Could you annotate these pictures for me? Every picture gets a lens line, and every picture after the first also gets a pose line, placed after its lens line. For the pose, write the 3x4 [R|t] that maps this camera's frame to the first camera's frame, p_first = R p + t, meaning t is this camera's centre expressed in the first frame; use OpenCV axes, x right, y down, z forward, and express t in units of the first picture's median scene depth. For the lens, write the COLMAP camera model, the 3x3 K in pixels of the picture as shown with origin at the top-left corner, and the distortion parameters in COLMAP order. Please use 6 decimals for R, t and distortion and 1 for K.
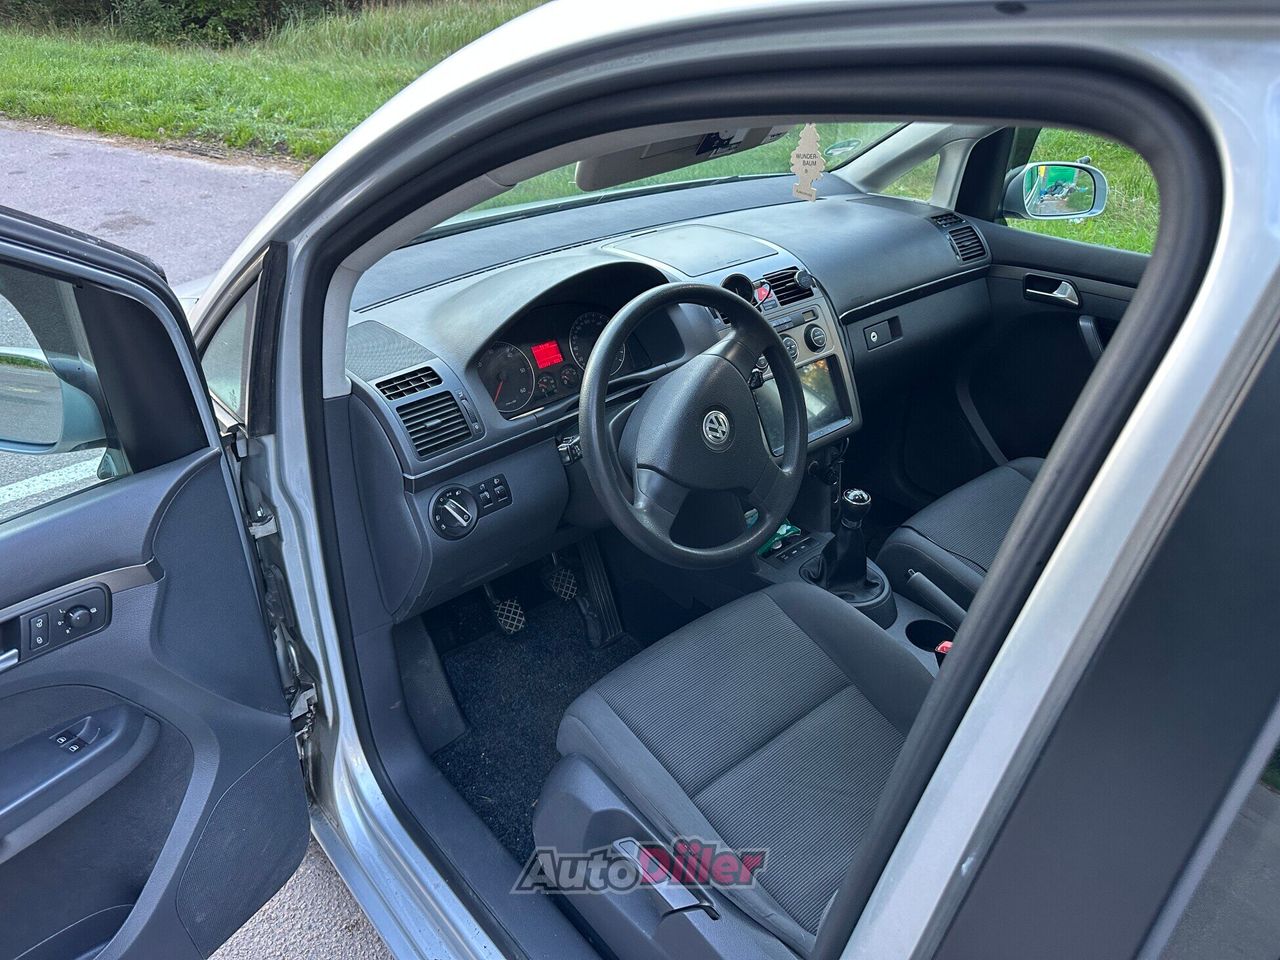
lens RADIAL K [[897.9, 0, 639.2], [0, 897.9, 481.3], [0, 0, 1]] dist [-0.000298, -0.012752]
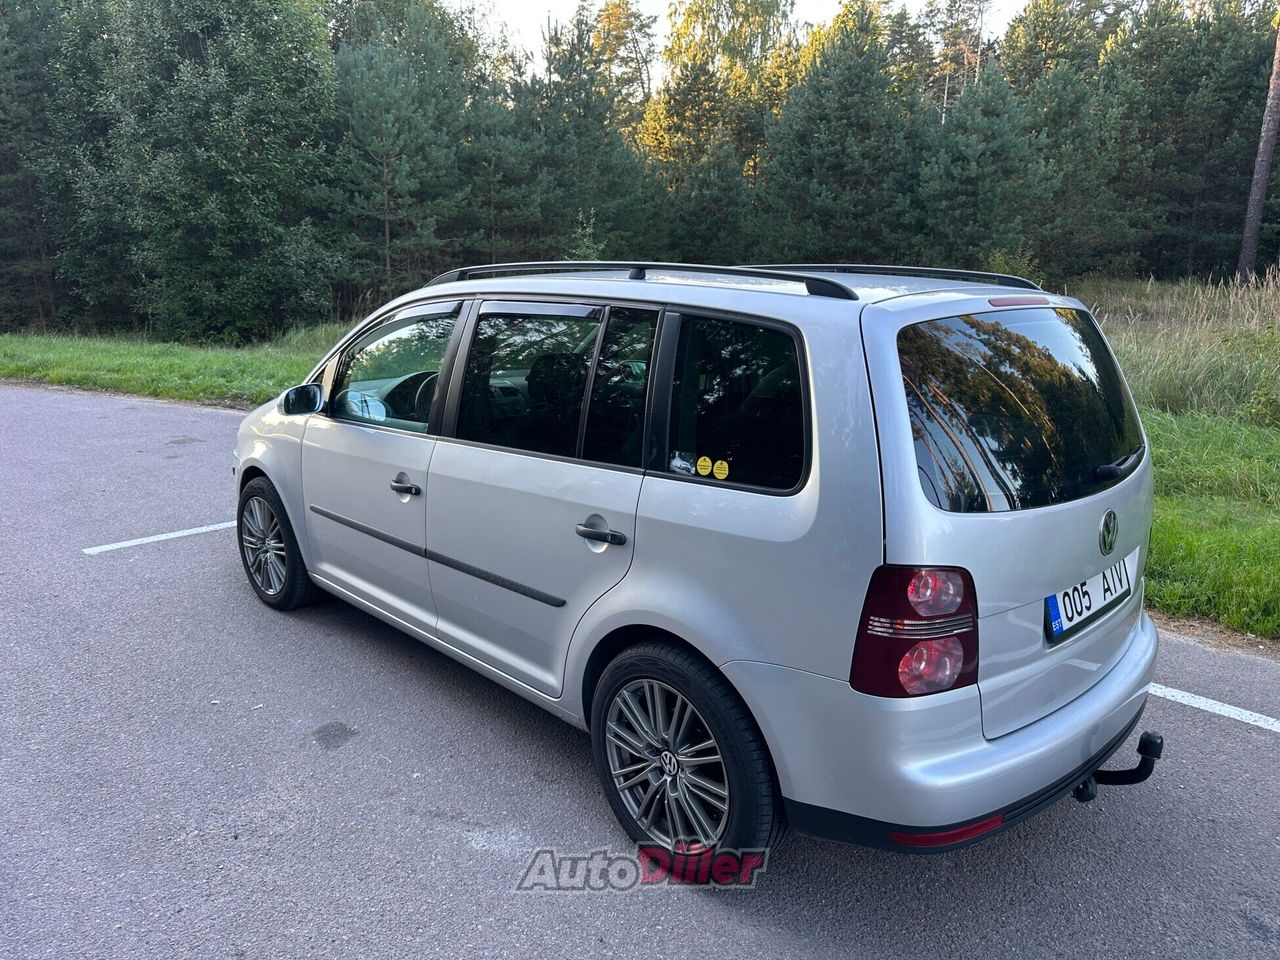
lens RADIAL K [[897.9, 0, 649.4], [0, 897.9, 482.4], [0, 0, 1]] dist [-0.000298, -0.012752]
pose [[0.998735, -0.017899, 0.046988, 0.082490], [0.031246, 0.953086, -0.301082, 0.154407], [-0.039394, 0.302169, 0.952440, -0.271340]]
